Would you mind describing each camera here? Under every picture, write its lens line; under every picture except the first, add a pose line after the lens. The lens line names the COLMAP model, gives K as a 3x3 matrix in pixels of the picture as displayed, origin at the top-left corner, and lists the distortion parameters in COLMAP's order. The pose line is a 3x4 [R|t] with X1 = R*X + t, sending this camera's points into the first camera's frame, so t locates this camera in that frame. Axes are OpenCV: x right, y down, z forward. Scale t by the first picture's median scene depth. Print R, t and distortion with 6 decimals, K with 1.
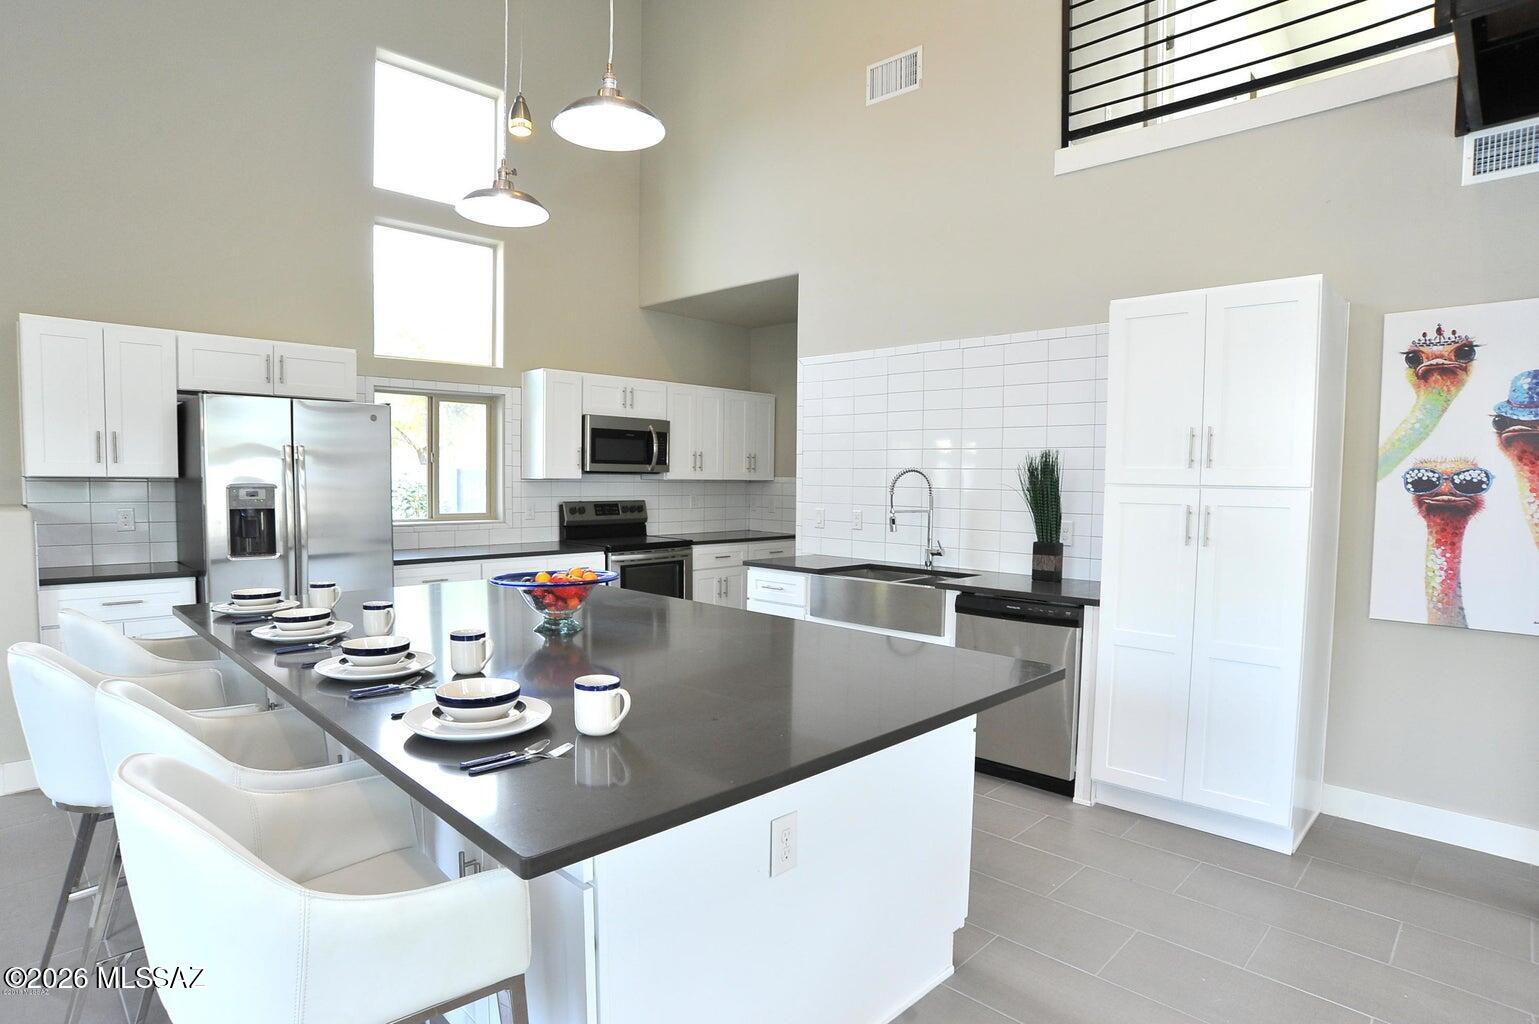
lens RADIAL K [[841.2, 0, 769.5], [0, 841.2, 512.0], [0, 0, 1]] dist [-0.030721, 0.000488]
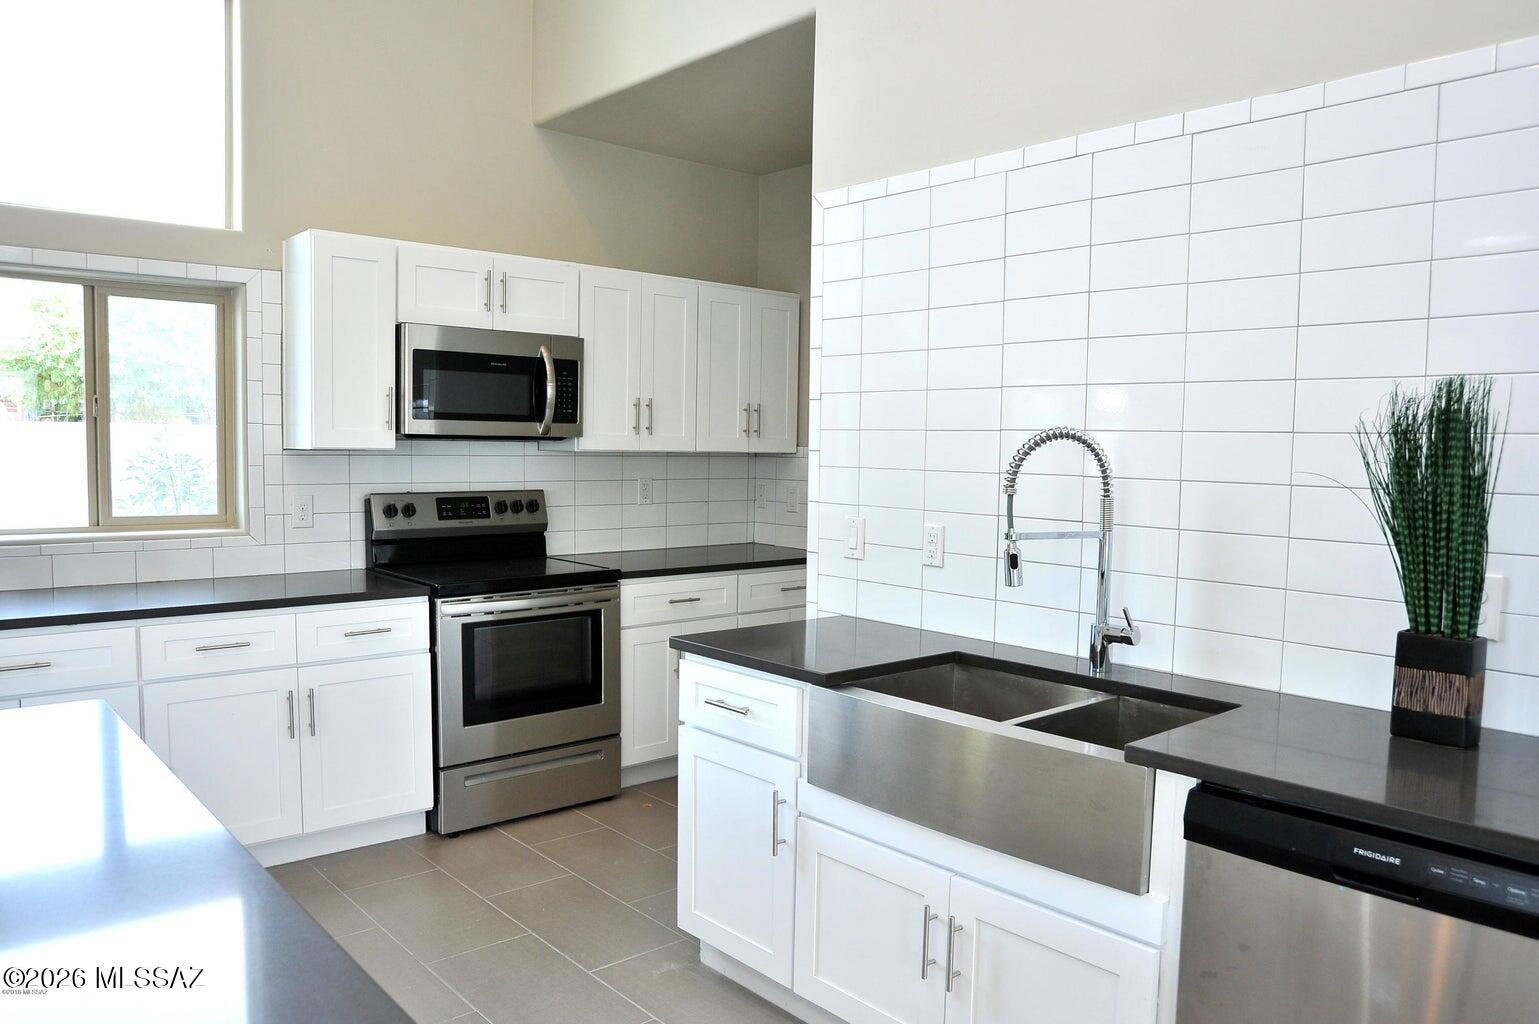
lens RADIAL K [[1111.9, 0, 769.5], [0, 1111.9, 512.0], [0, 0, 1]] dist [-0.026267, 0.001642]
pose [[0.996770, 0.009077, -0.079791, 0.056872], [-0.007554, 0.999784, 0.019363, -0.016803], [0.079950, -0.018697, 0.996624, 0.357600]]
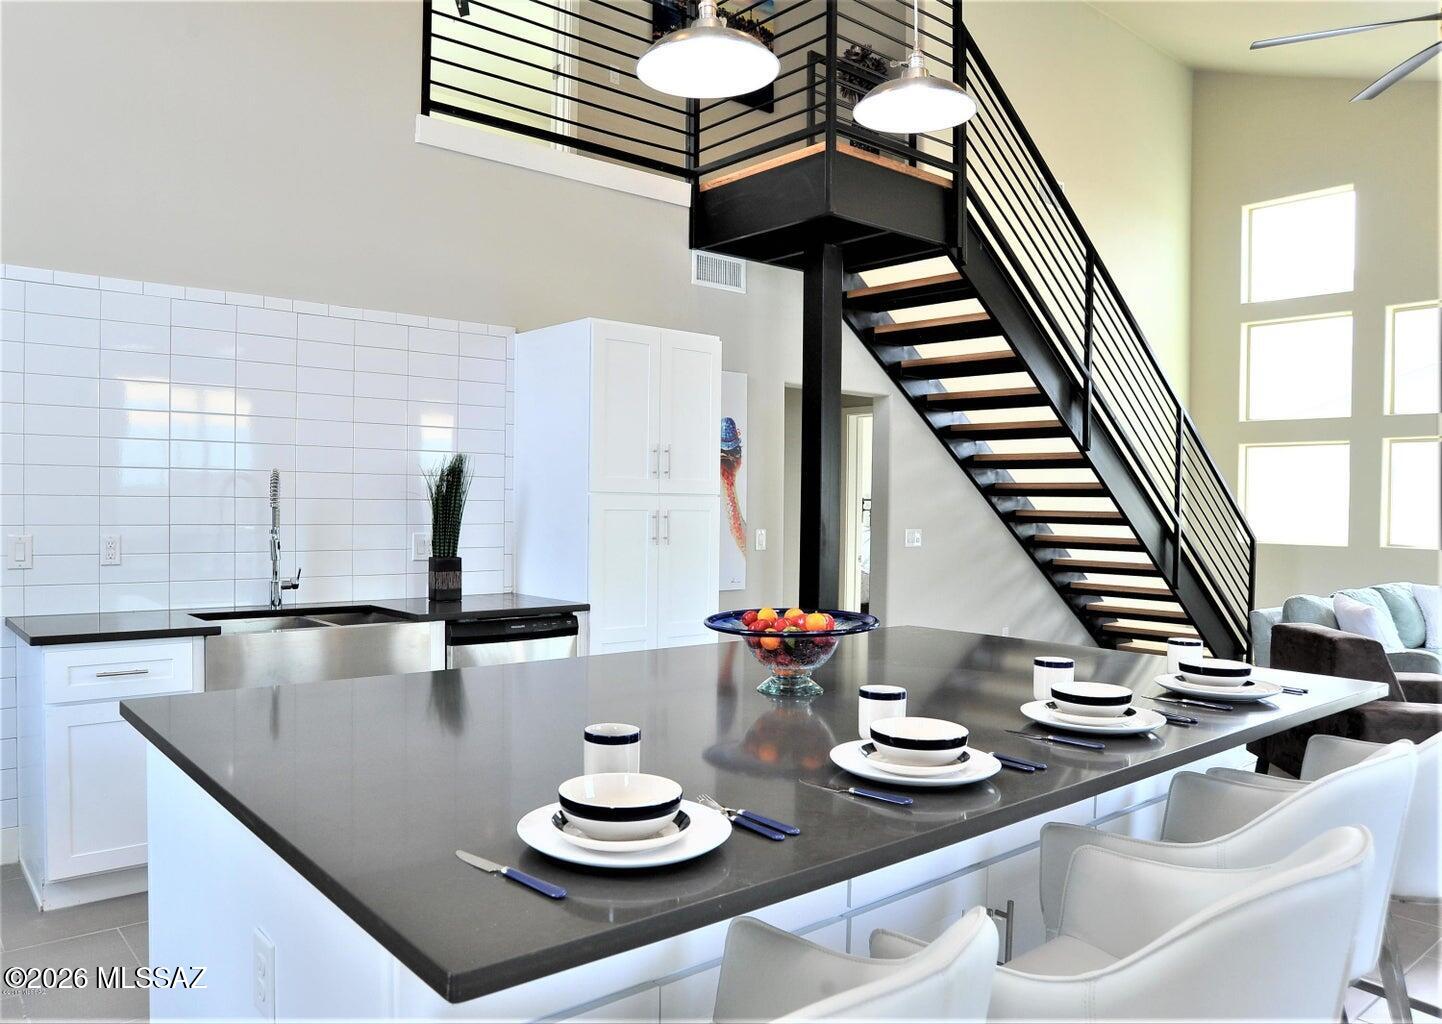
lens RADIAL K [[1087.2, 0, 679.3], [0, 1087.2, 520.4], [0, 0, 1]] dist [-0.033742, 0.003054]
pose [[0.122010, -0.024119, 0.992236, -0.561804], [0.032920, 0.999253, 0.020242, -0.012718], [-0.991983, 0.030195, 0.122713, 0.433144]]
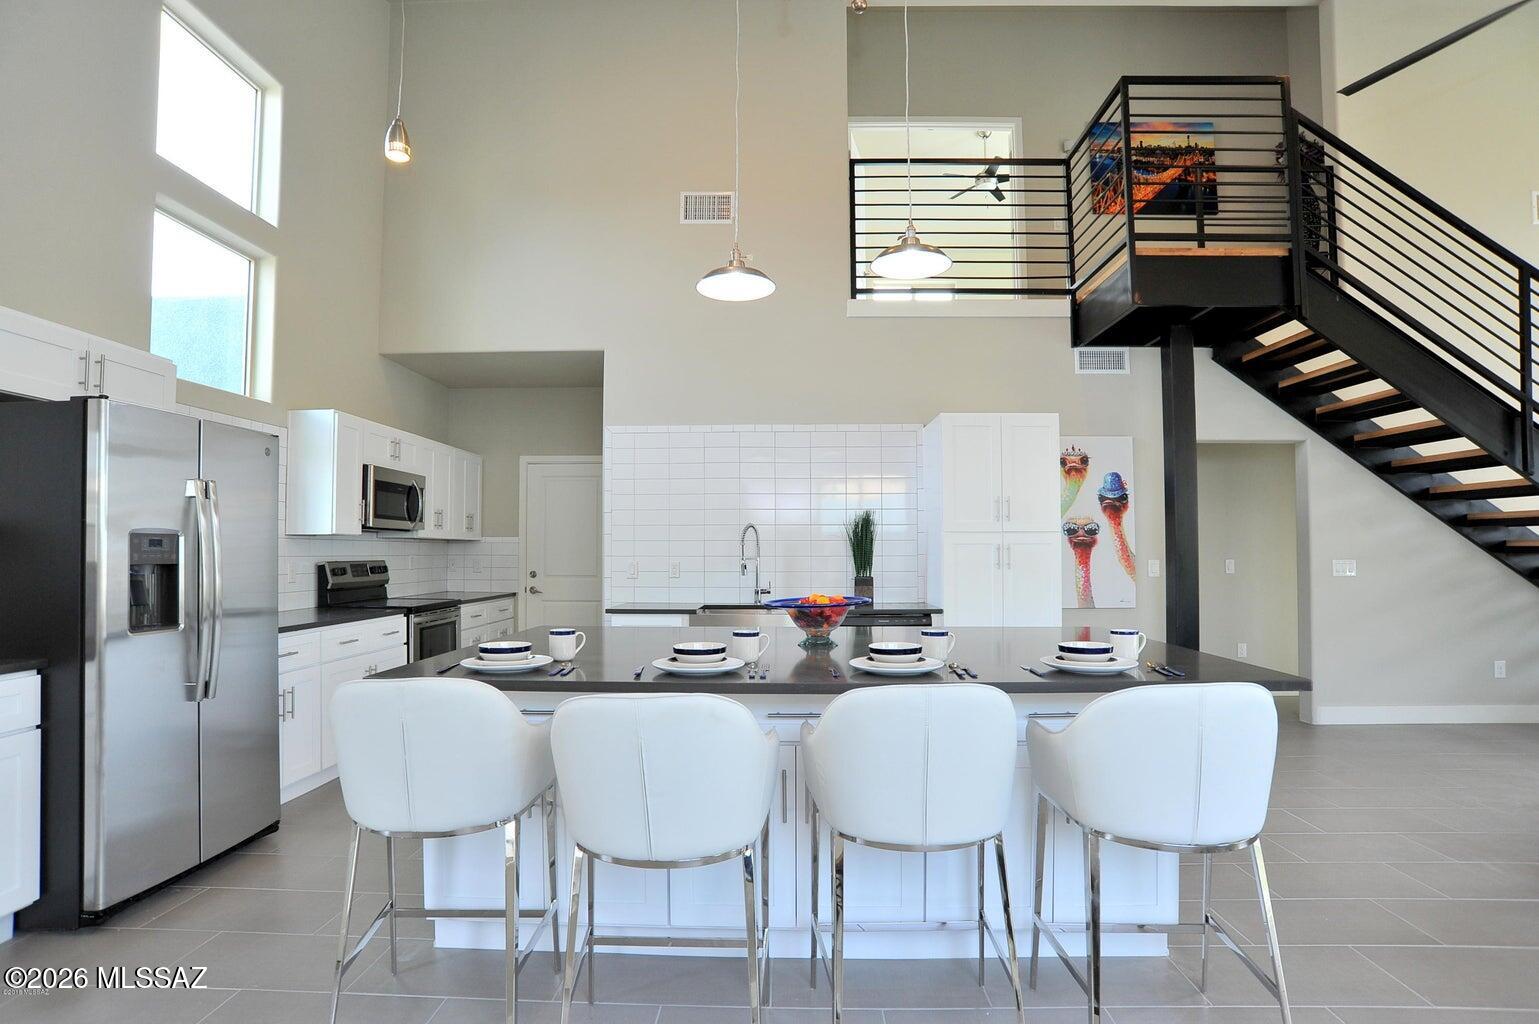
lens RADIAL K [[800.1, 0, 758.8], [0, 800.1, 528.7], [0, 0, 1]] dist [-0.025326, 0.000863]
pose [[0.737620, 0.008147, 0.675167, -0.496715], [0.038836, 0.997760, -0.054468, 0.016543], [-0.674098, 0.066398, 0.735651, 0.092373]]
